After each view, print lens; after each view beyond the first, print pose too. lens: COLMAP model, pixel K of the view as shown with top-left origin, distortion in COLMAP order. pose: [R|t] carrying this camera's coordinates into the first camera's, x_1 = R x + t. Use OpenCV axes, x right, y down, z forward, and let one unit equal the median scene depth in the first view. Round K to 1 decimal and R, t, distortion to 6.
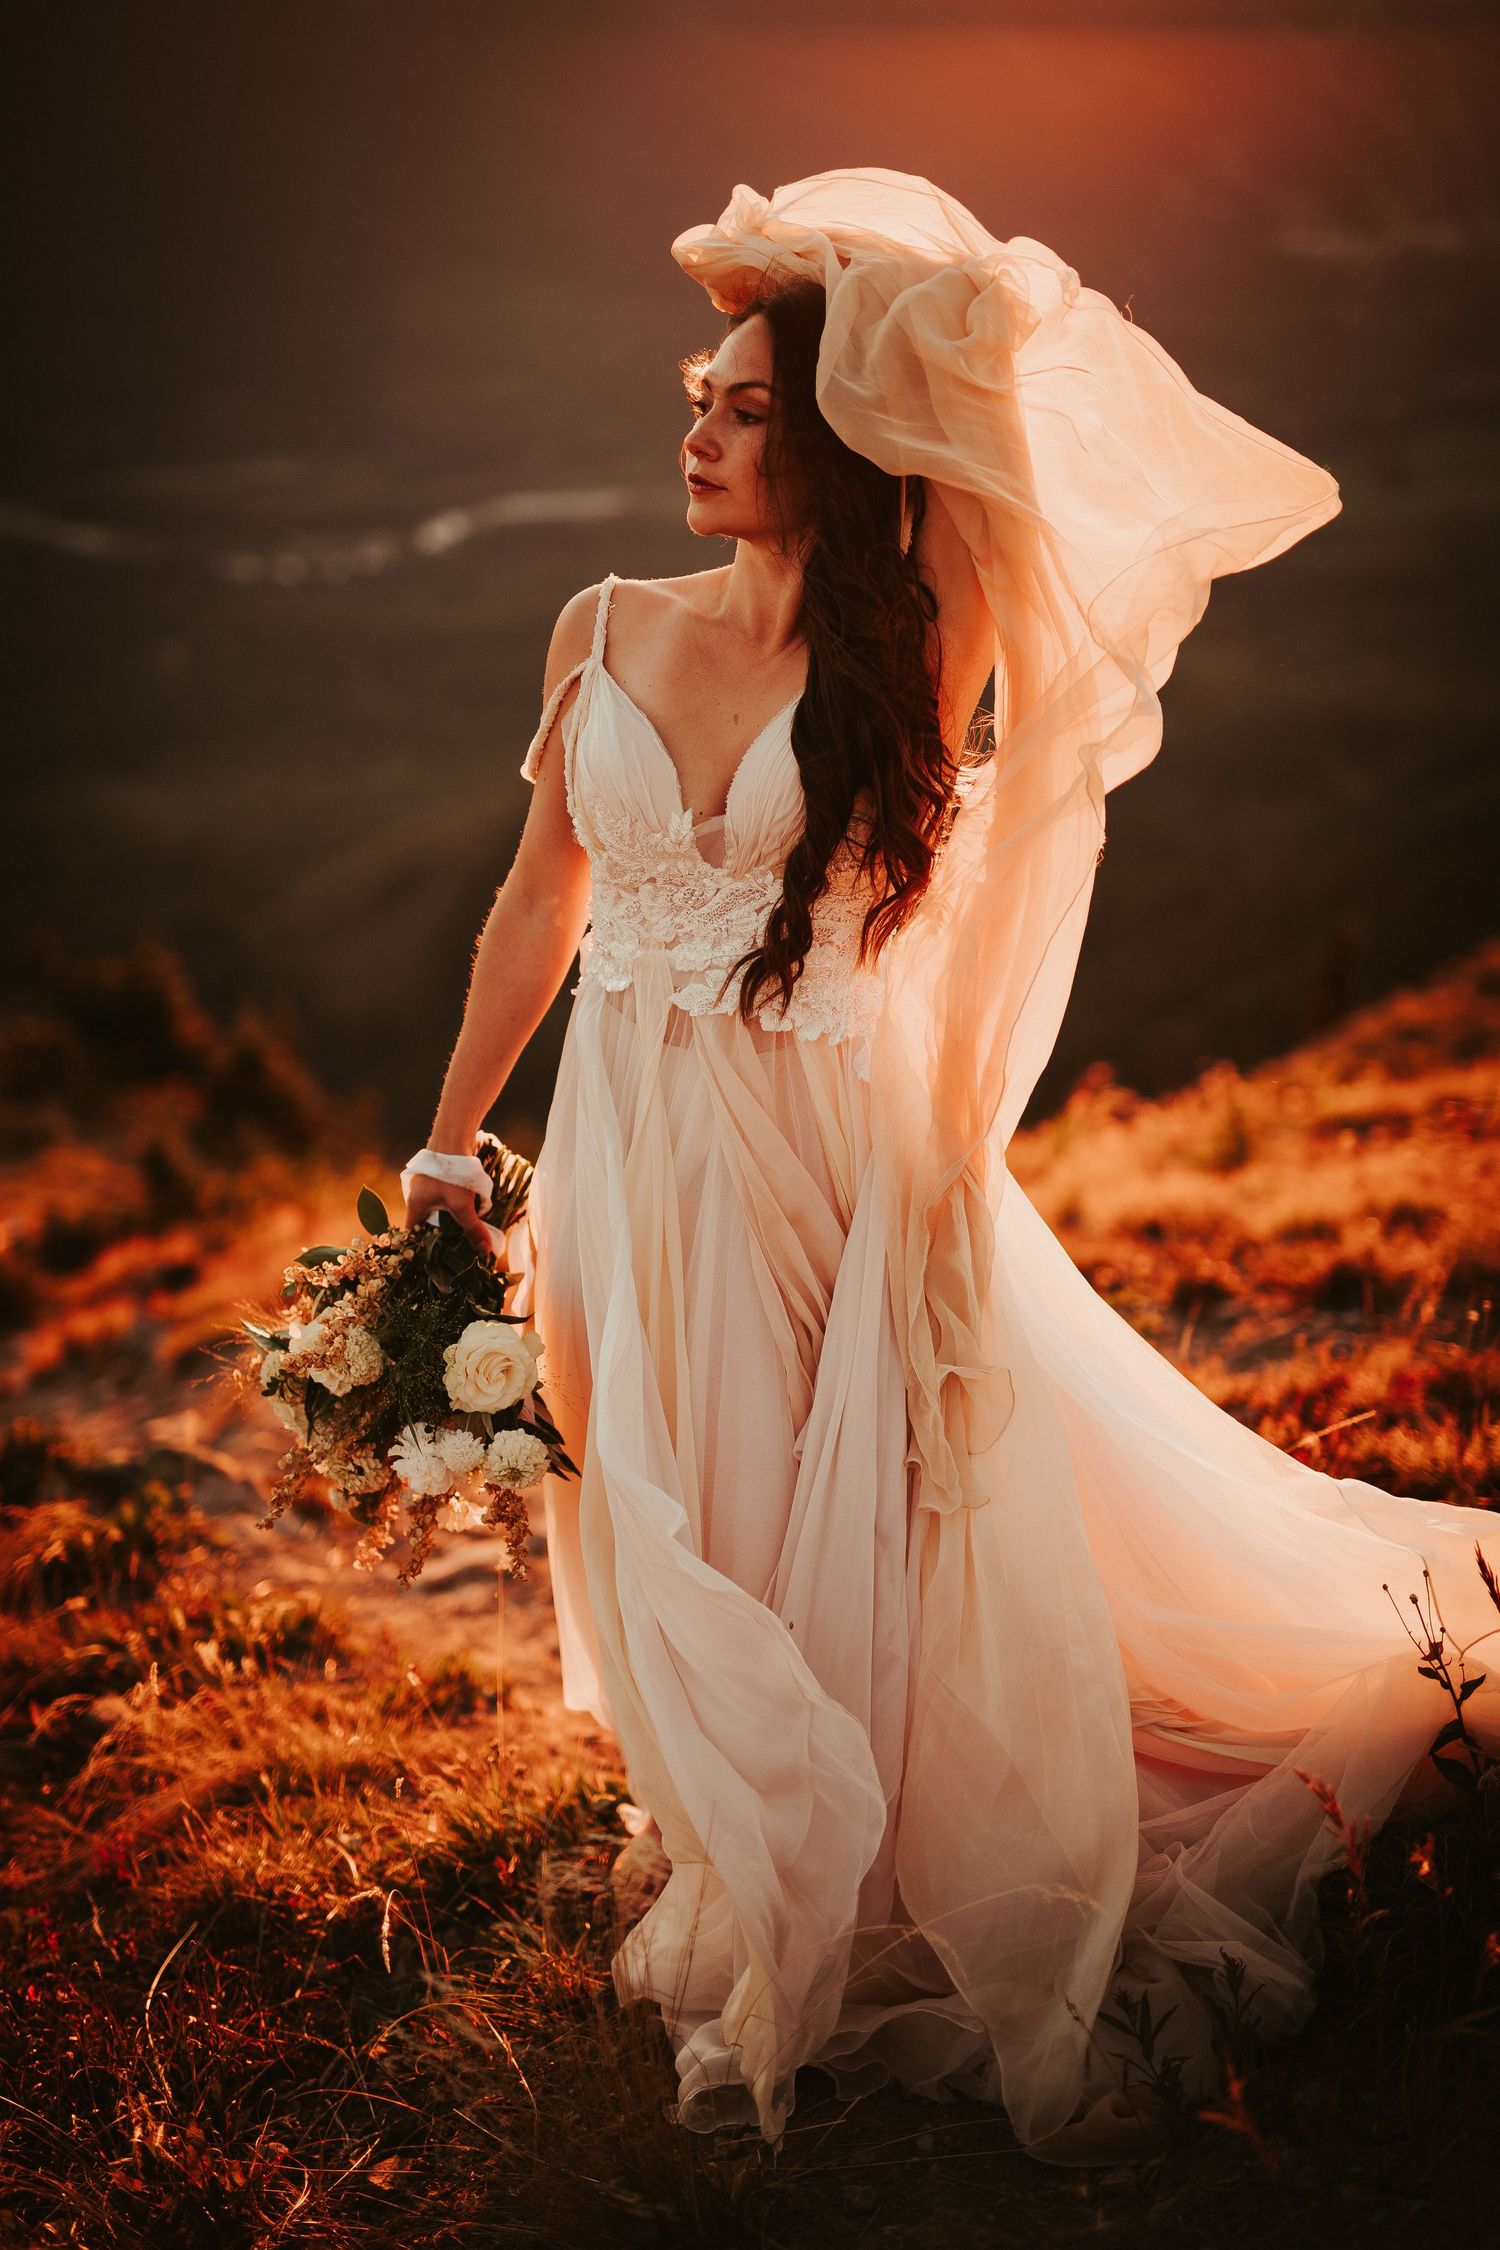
lens RADIAL K [[3112.0, 0, 737.2], [0, 3112.0, 1129.3], [0, 0, 1]] dist [-0.000660, 0.046278]
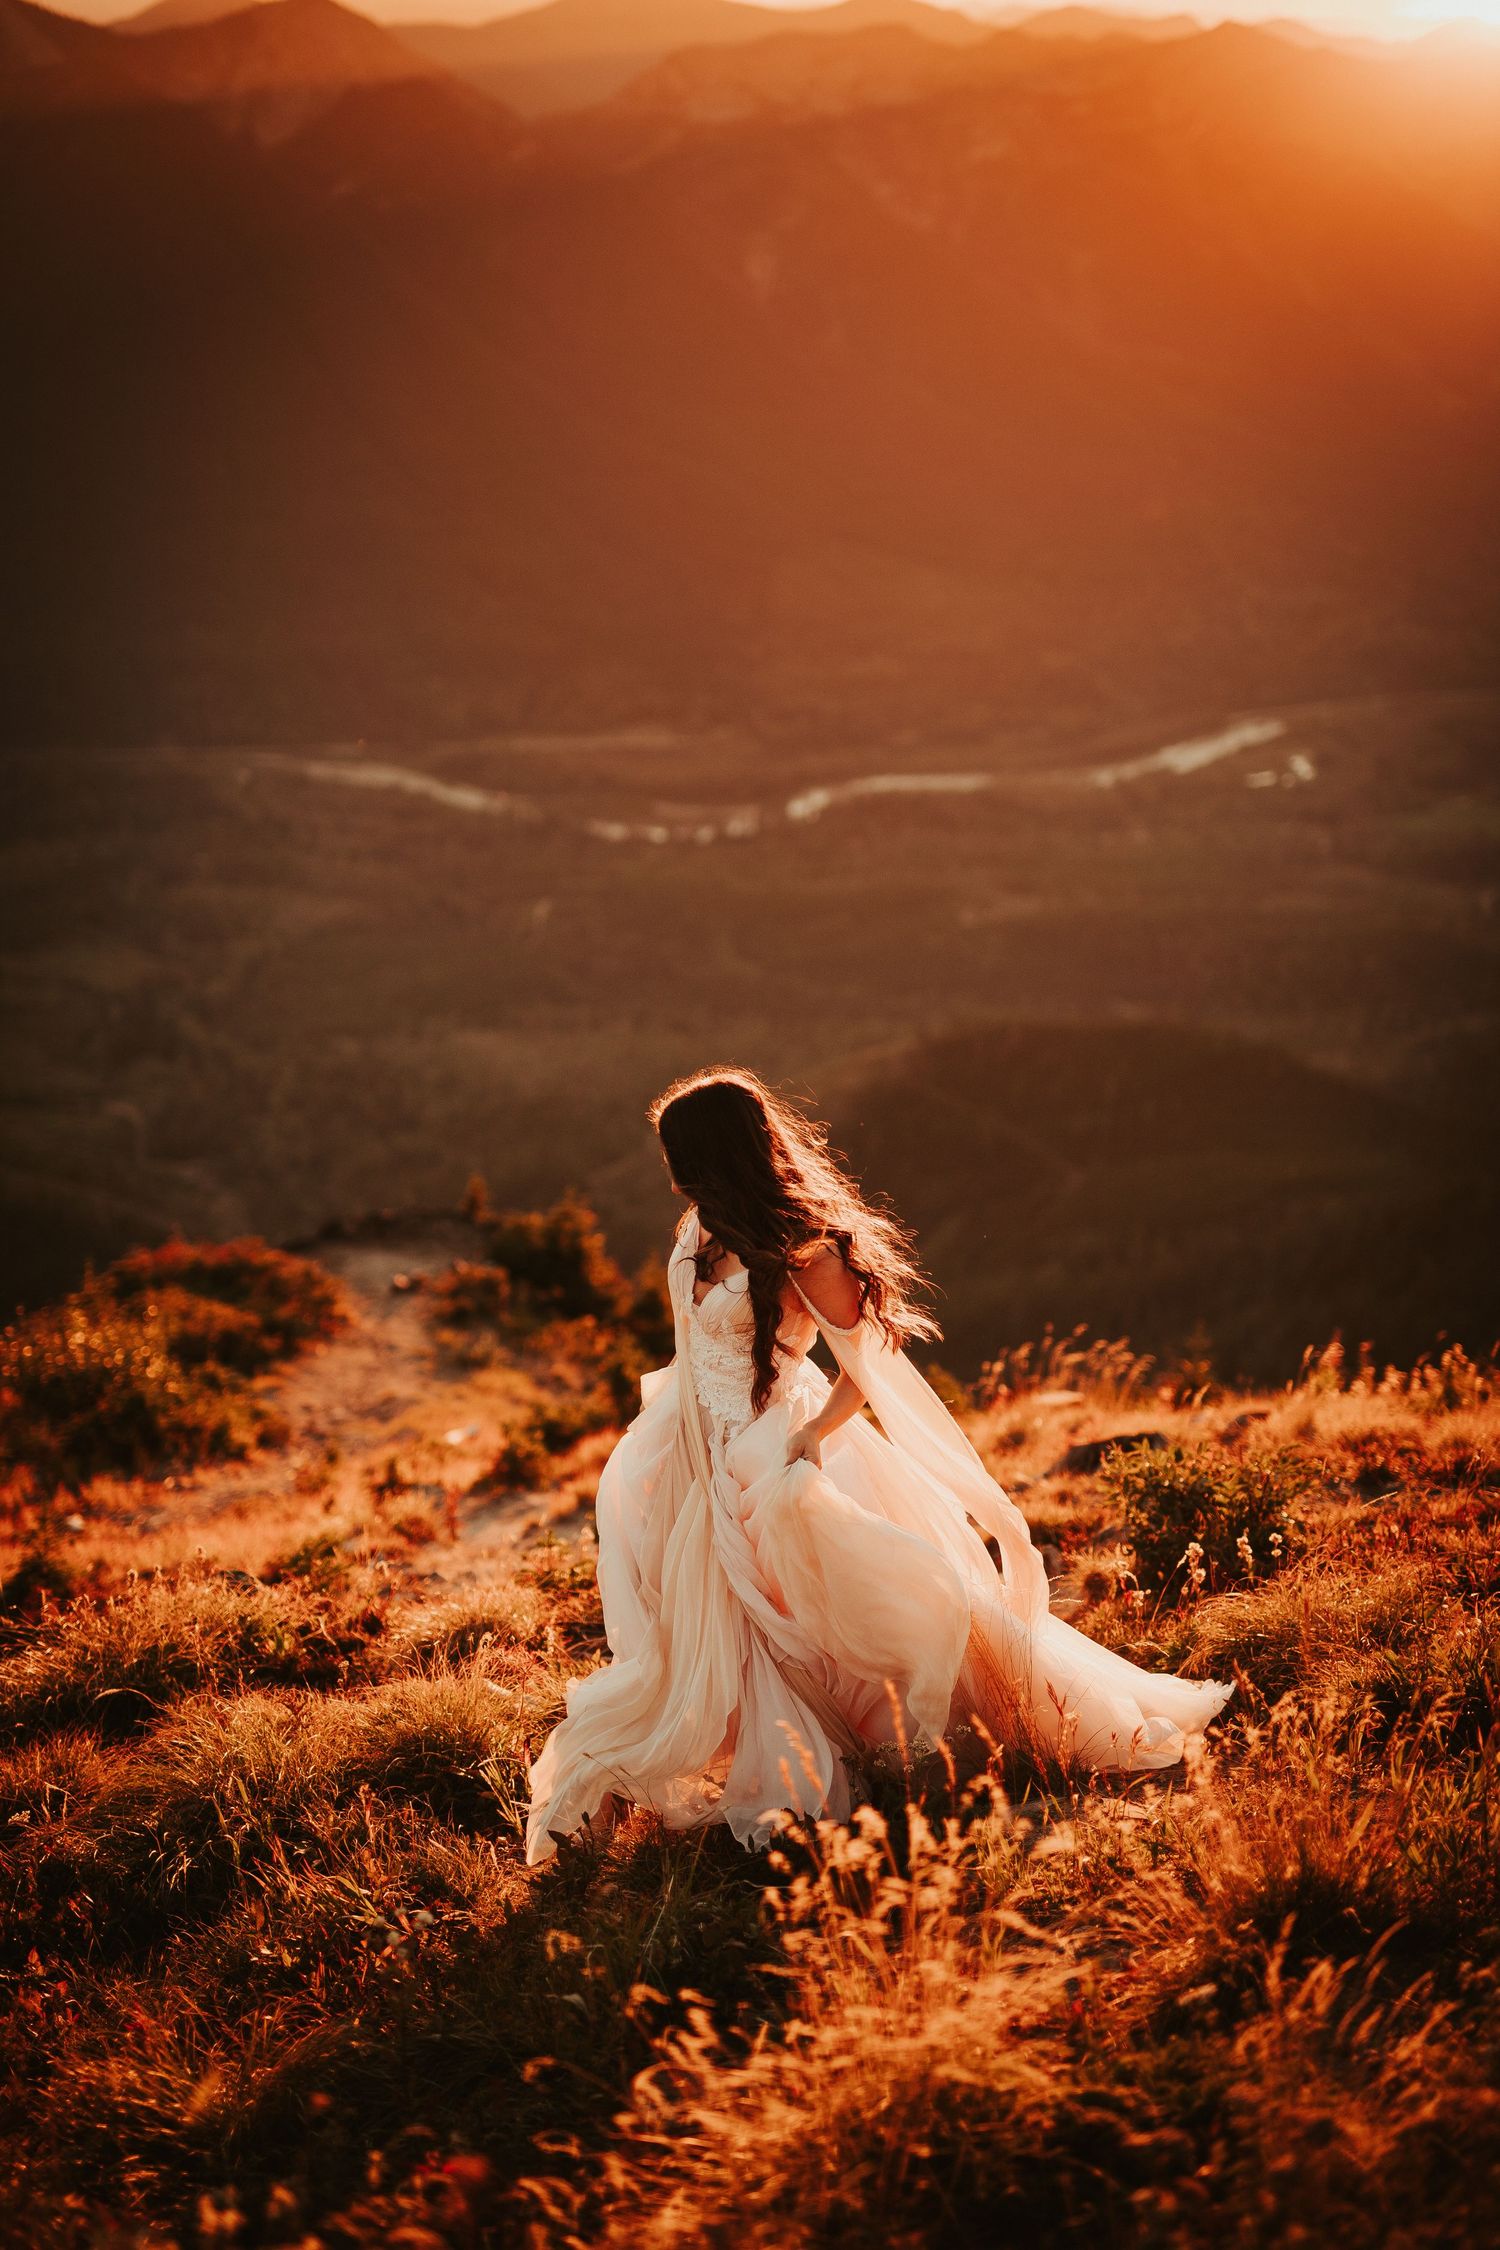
lens RADIAL K [[3112.0, 0, 737.2], [0, 3112.0, 1129.3], [0, 0, 1]] dist [-0.000660, 0.046278]
pose [[0.992639, 0.050080, -0.110276, -0.002924], [-0.059446, 0.994745, -0.083354, 0.015066], [0.105522, 0.089296, 0.990400, -0.302997]]
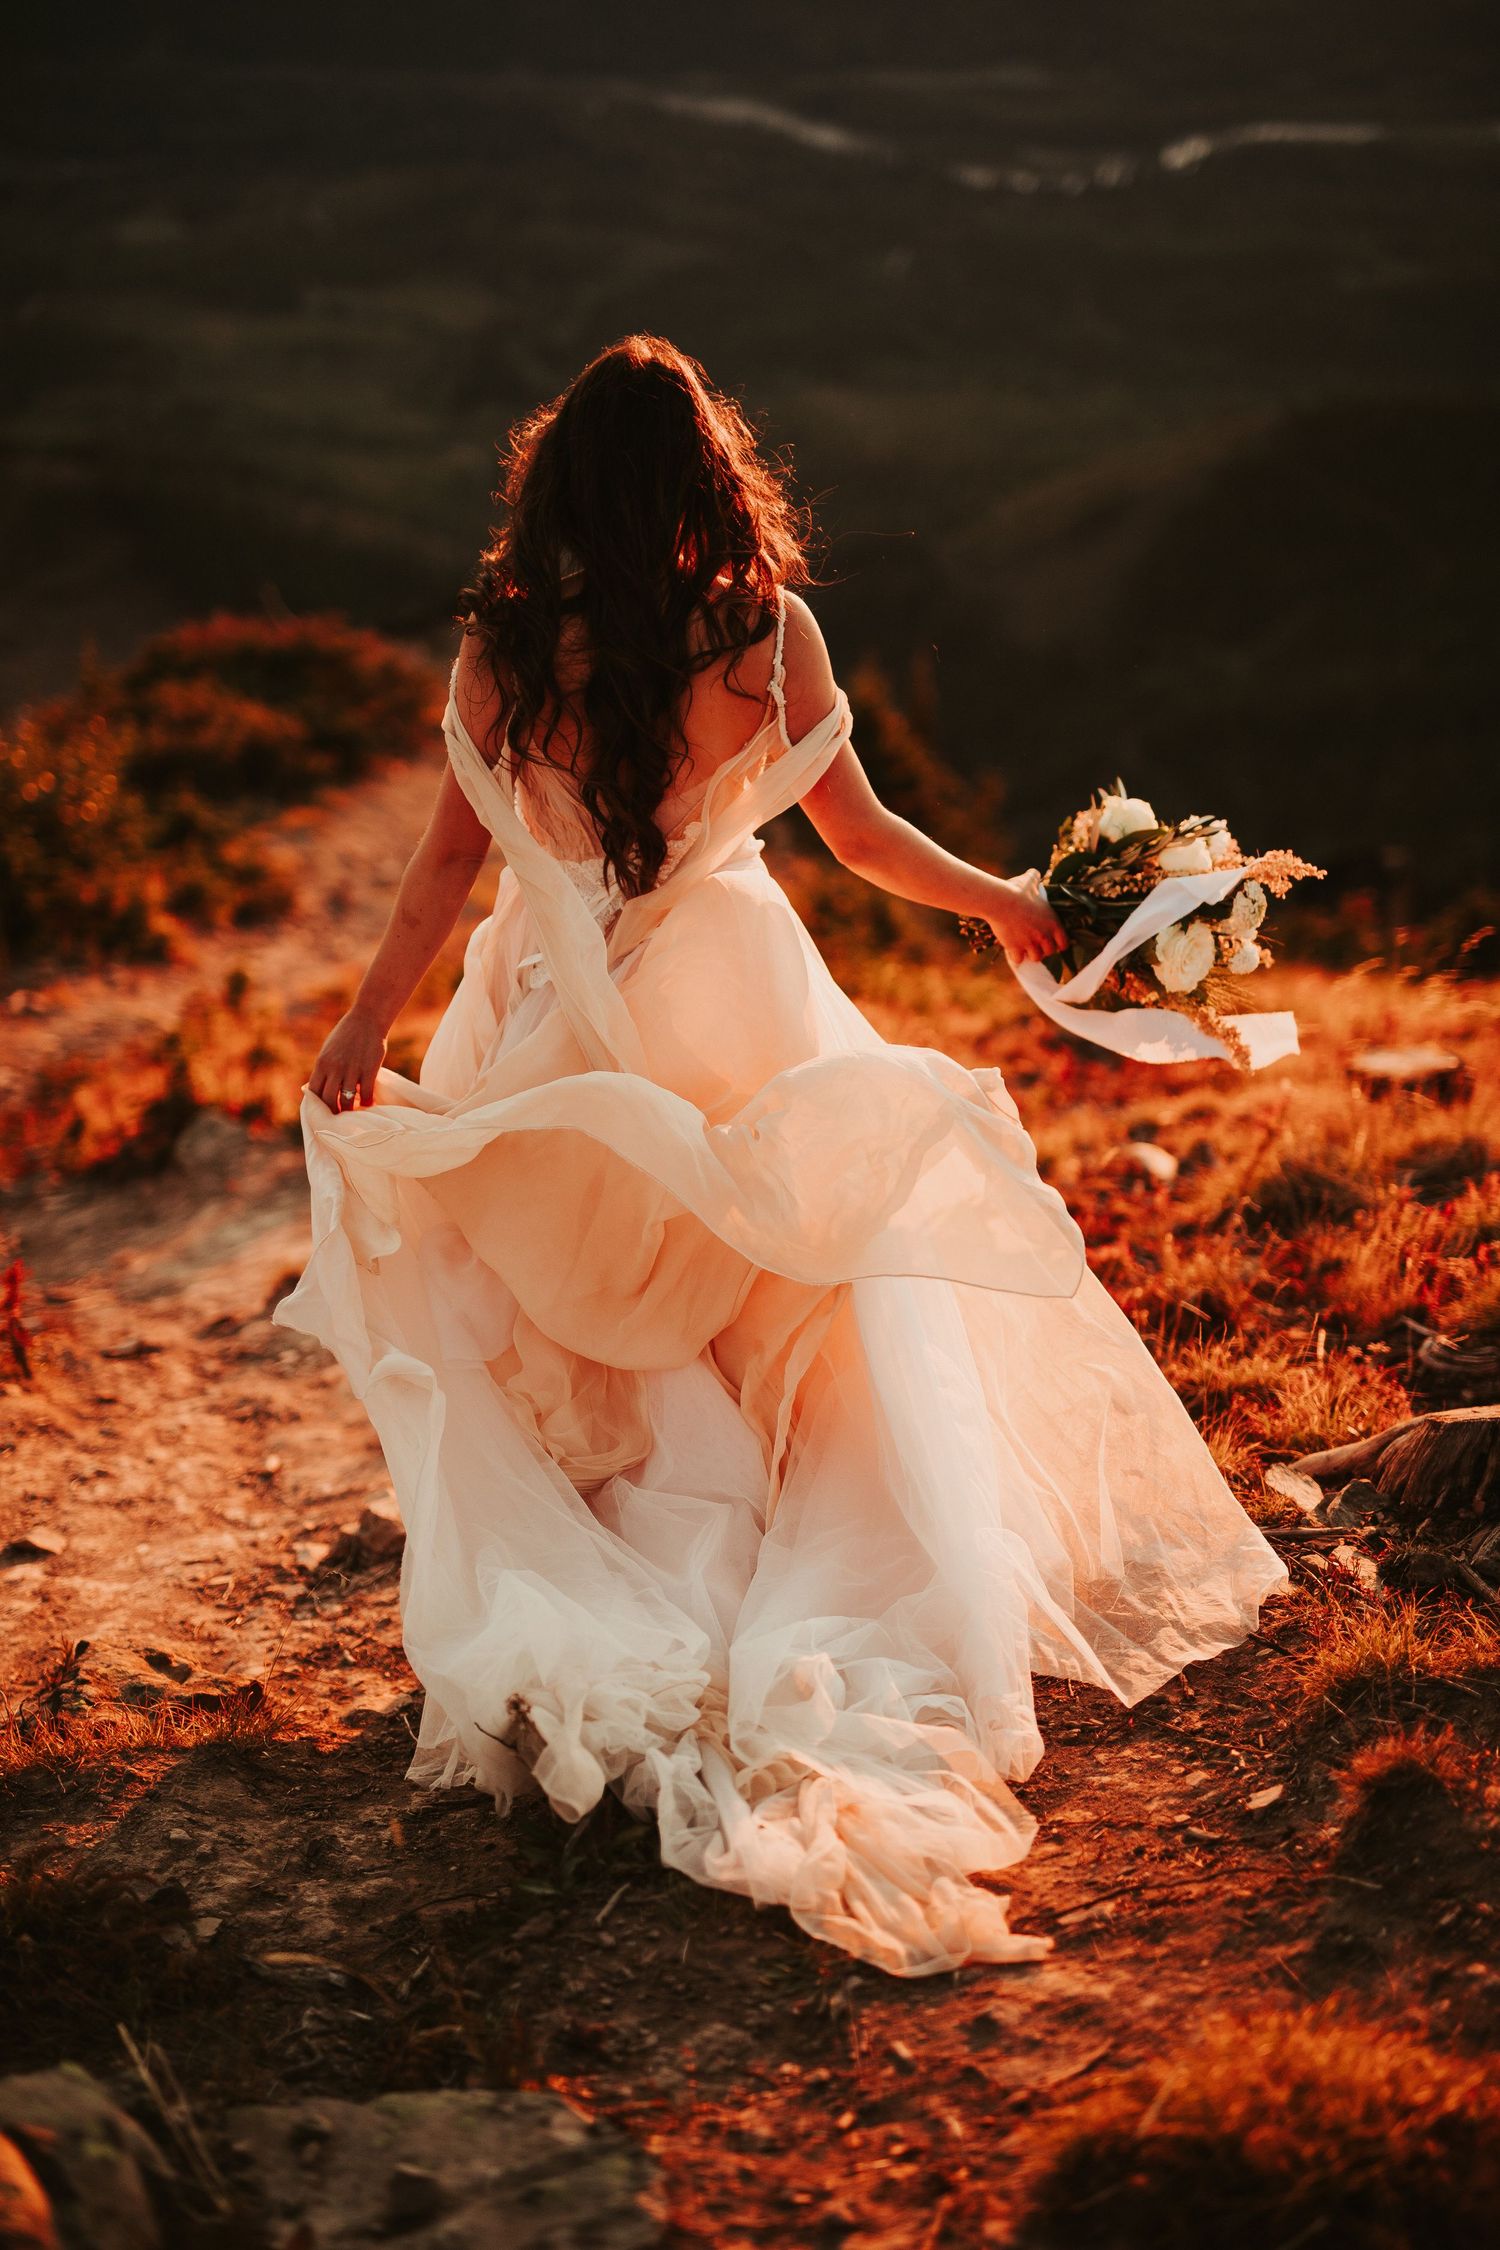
lens RADIAL K [[3112.0, 0, 737.2], [0, 3112.0, 1129.3], [0, 0, 1]] dist [-0.000660, 0.046278]
pose [[0.971978, 0.128033, -0.197146, -0.013097], [-0.104451, 0.986551, 0.125728, -0.034443], [0.210592, -0.101613, 0.972279, 0.298262]]
